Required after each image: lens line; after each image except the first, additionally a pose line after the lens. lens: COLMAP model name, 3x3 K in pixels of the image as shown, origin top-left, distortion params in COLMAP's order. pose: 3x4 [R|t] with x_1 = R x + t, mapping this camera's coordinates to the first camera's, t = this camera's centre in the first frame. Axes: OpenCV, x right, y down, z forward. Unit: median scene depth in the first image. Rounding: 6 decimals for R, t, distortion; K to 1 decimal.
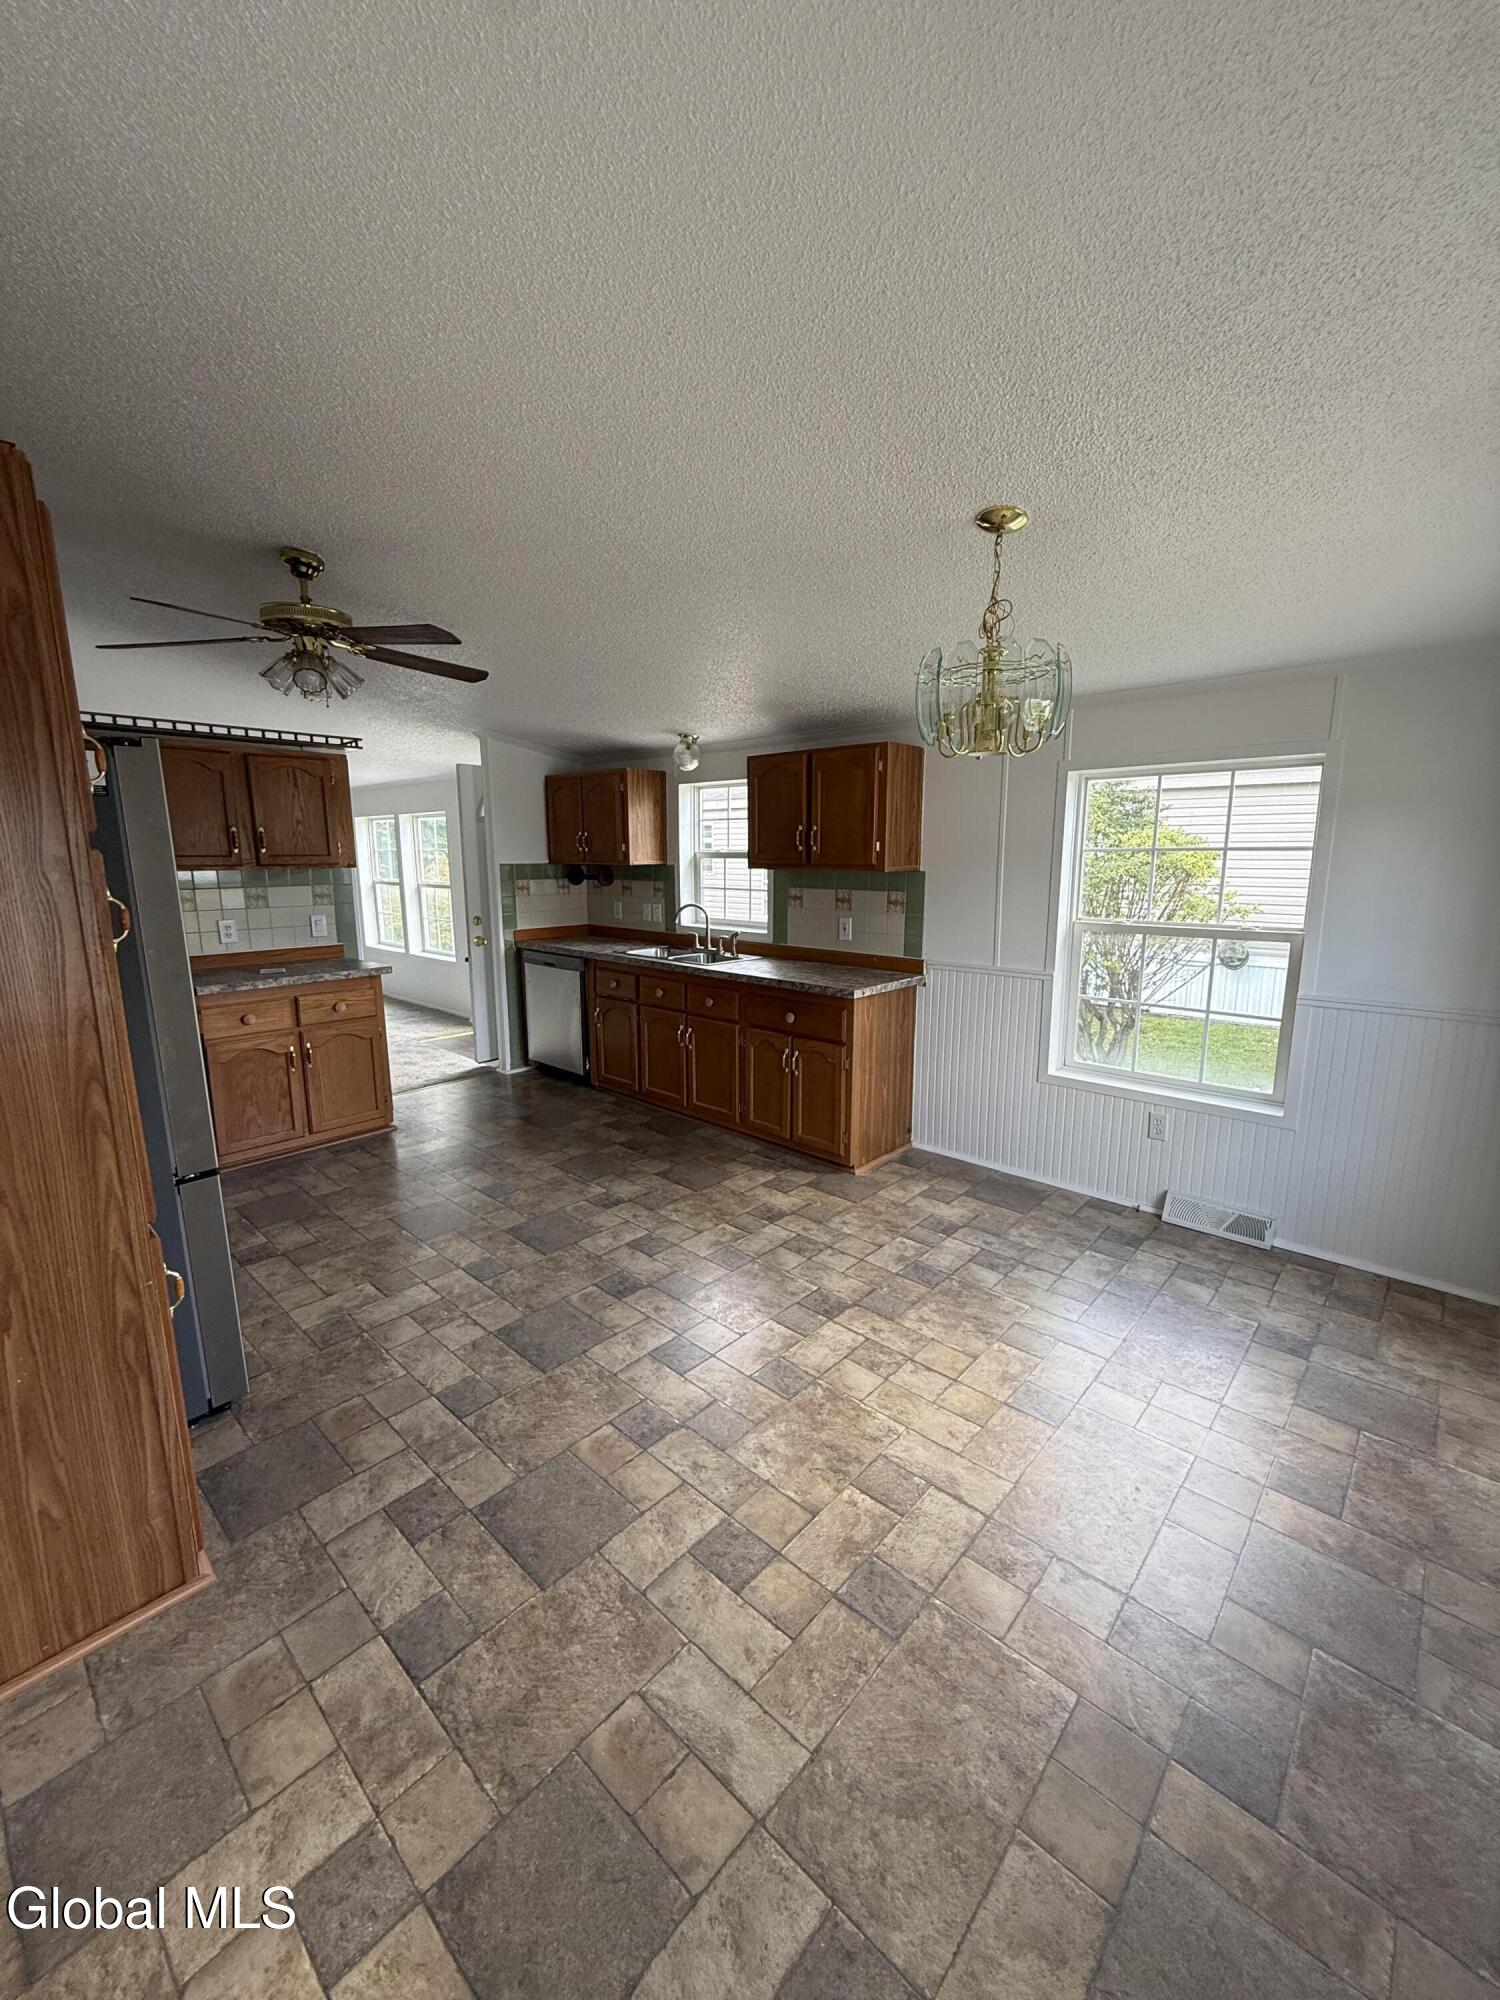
lens RADIAL K [[797.1, 0, 747.6], [0, 797.1, 996.6], [0, 0, 1]] dist [-0.000297, 0.000496]
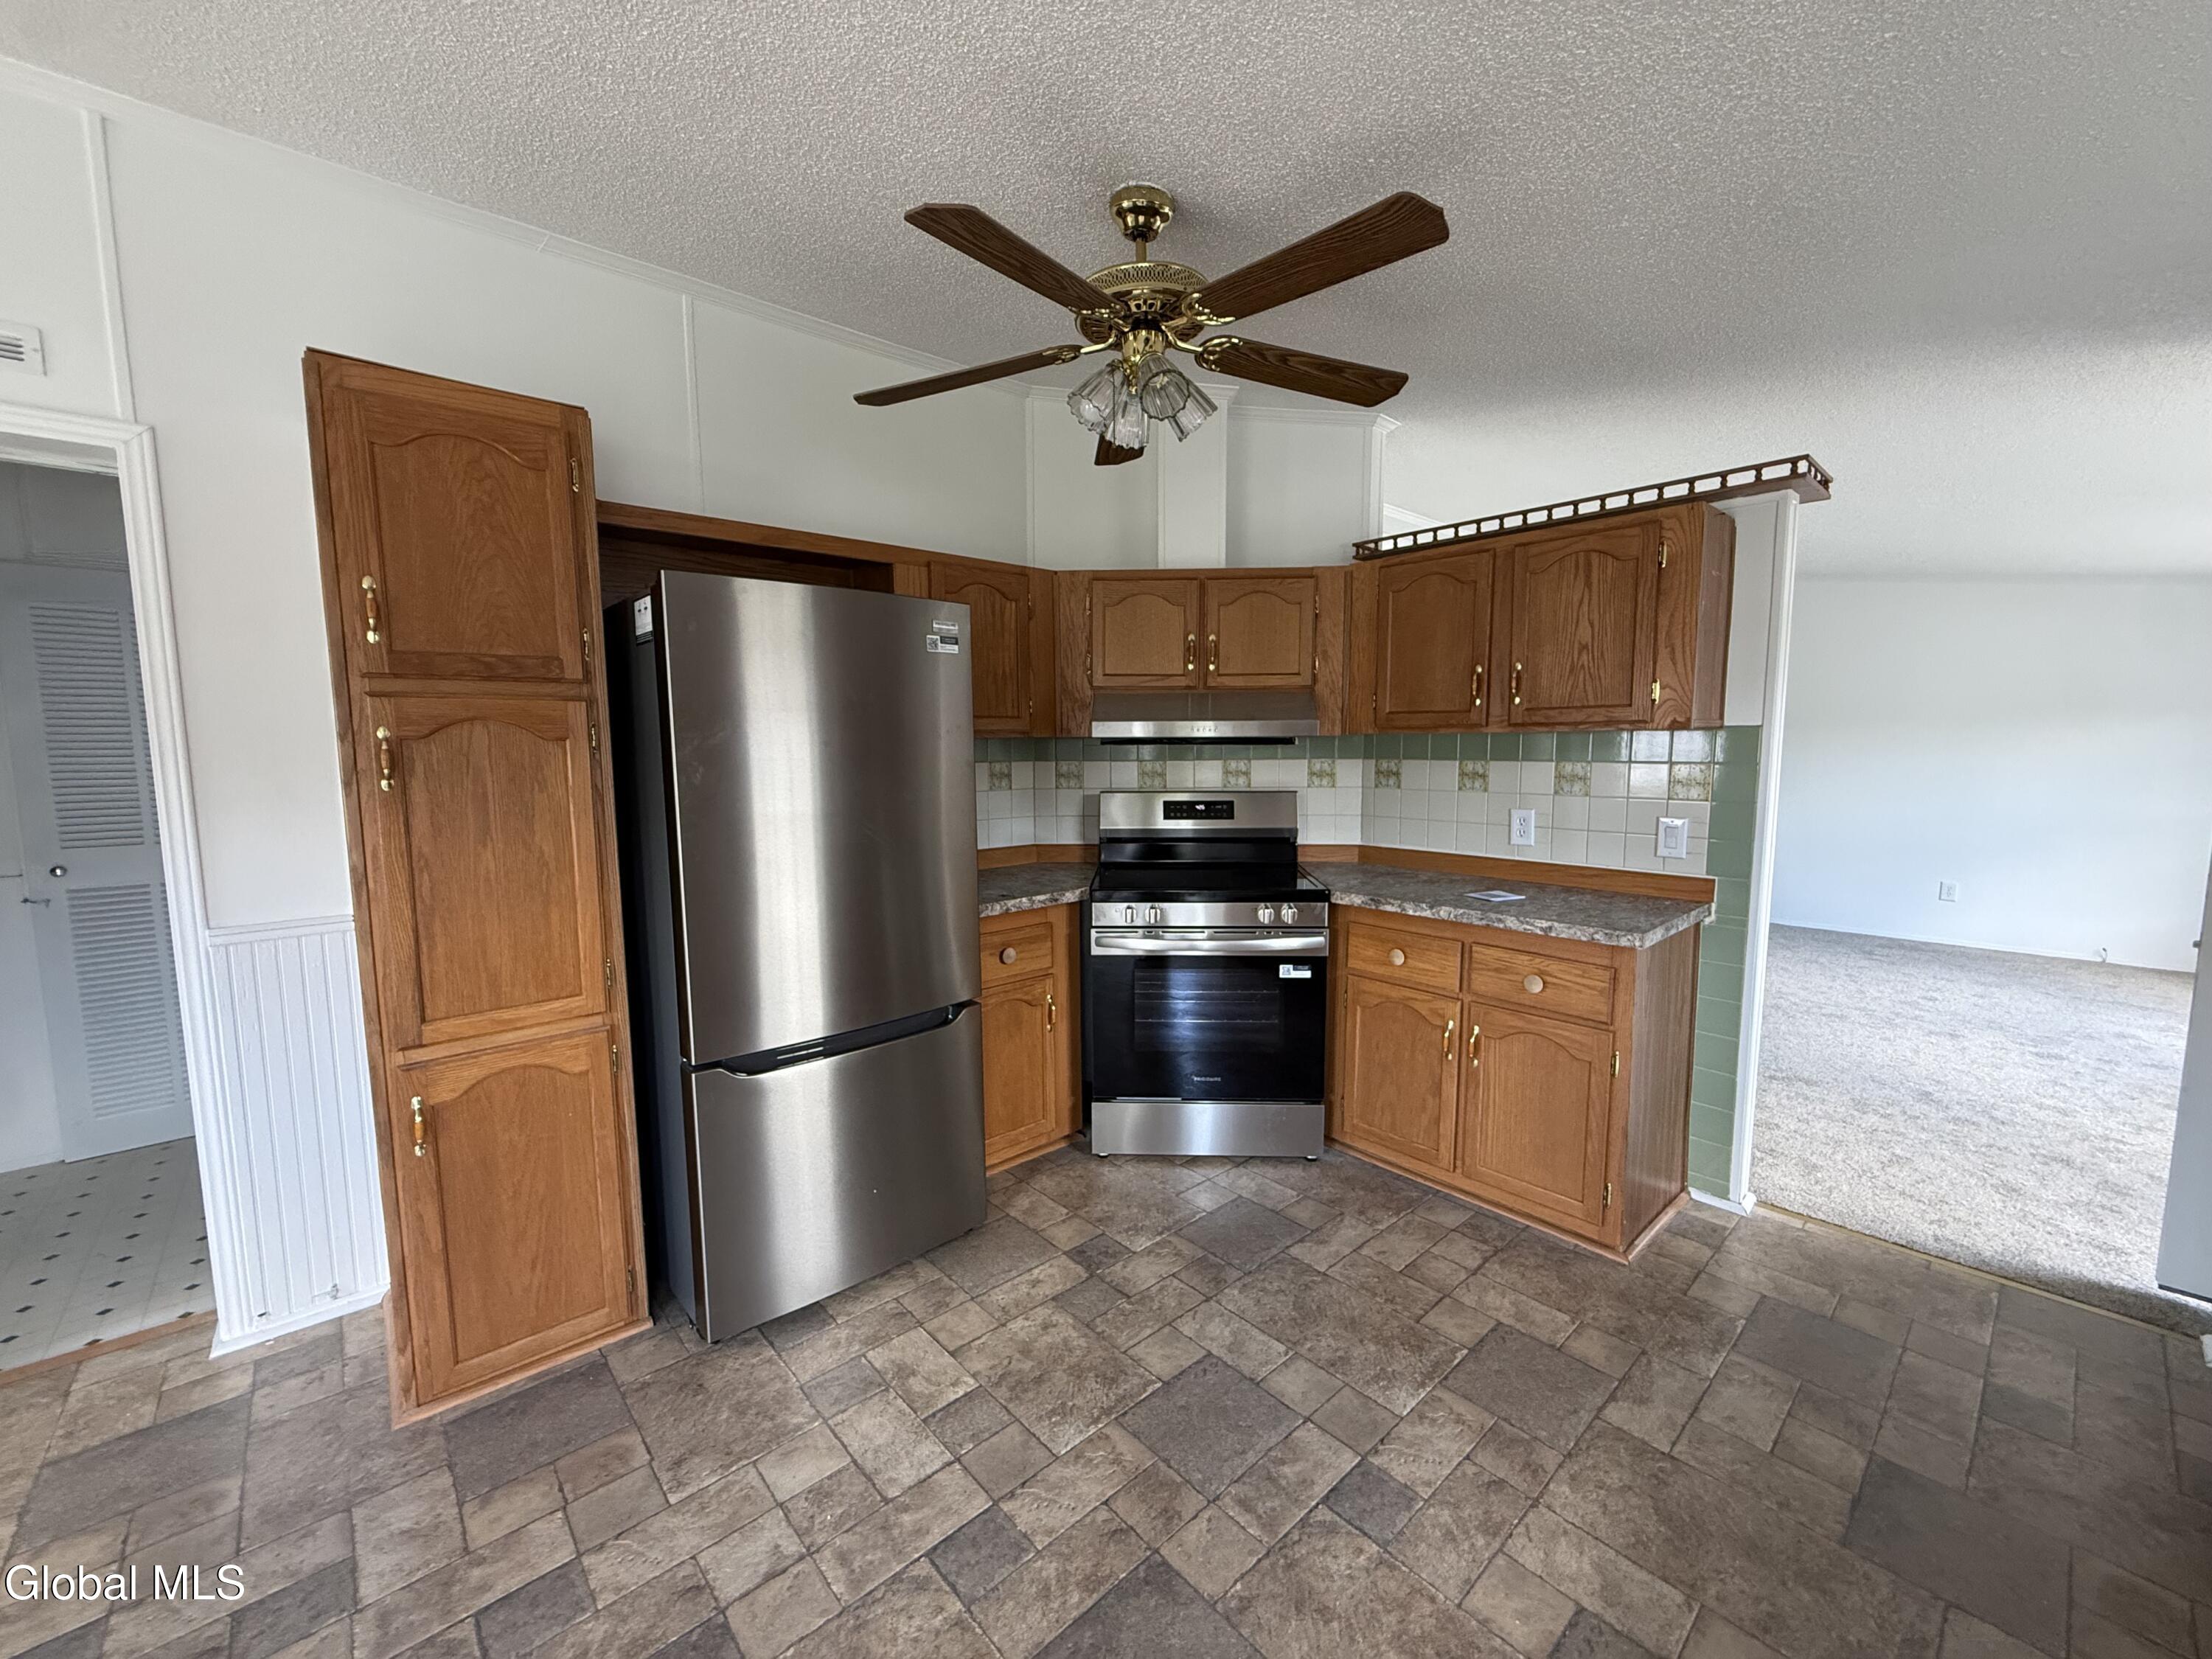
lens RADIAL K [[881.6, 0, 1103.8], [0, 881.6, 831.1], [0, 0, 1]] dist [-0.000297, 0.000496]
pose [[-0.101691, 0.106629, -0.989085, 0.139445], [-0.168057, 0.978108, 0.122724, -0.156690], [0.980518, 0.178703, -0.081545, 1.037818]]
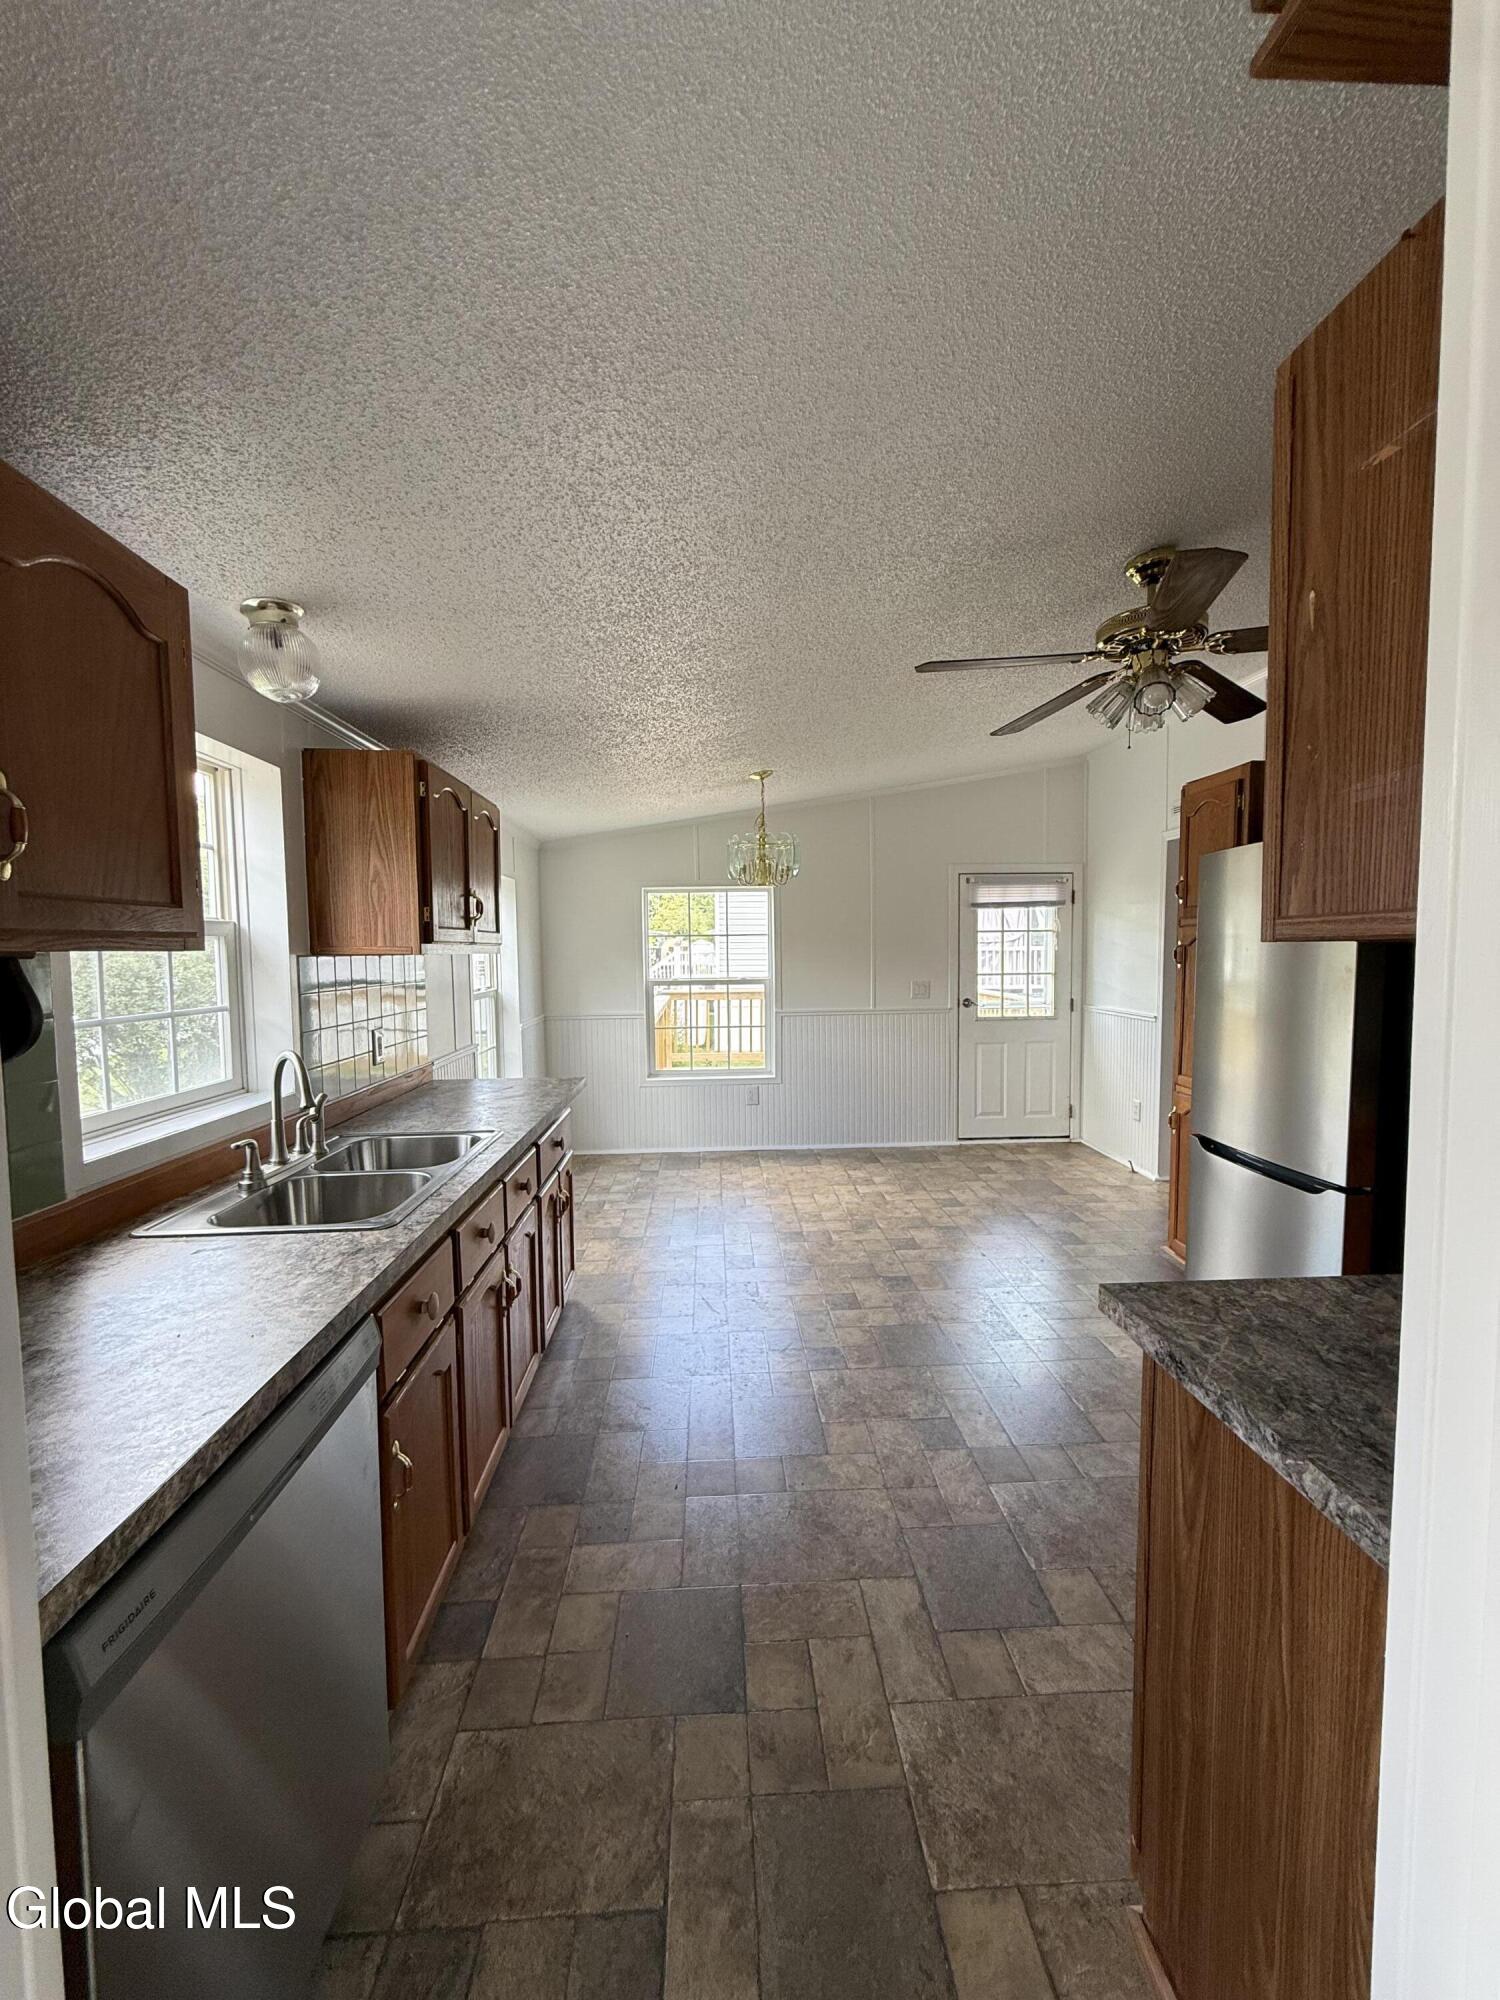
lens RADIAL K [[797.1, 0, 747.6], [0, 797.1, 996.6], [0, 0, 1]] dist [-0.000297, 0.000496]
pose [[-0.707698, -0.032861, 0.705751, -0.803056], [0.135879, 0.973939, 0.181602, -0.298513], [-0.693326, 0.224417, -0.684789, 1.819195]]
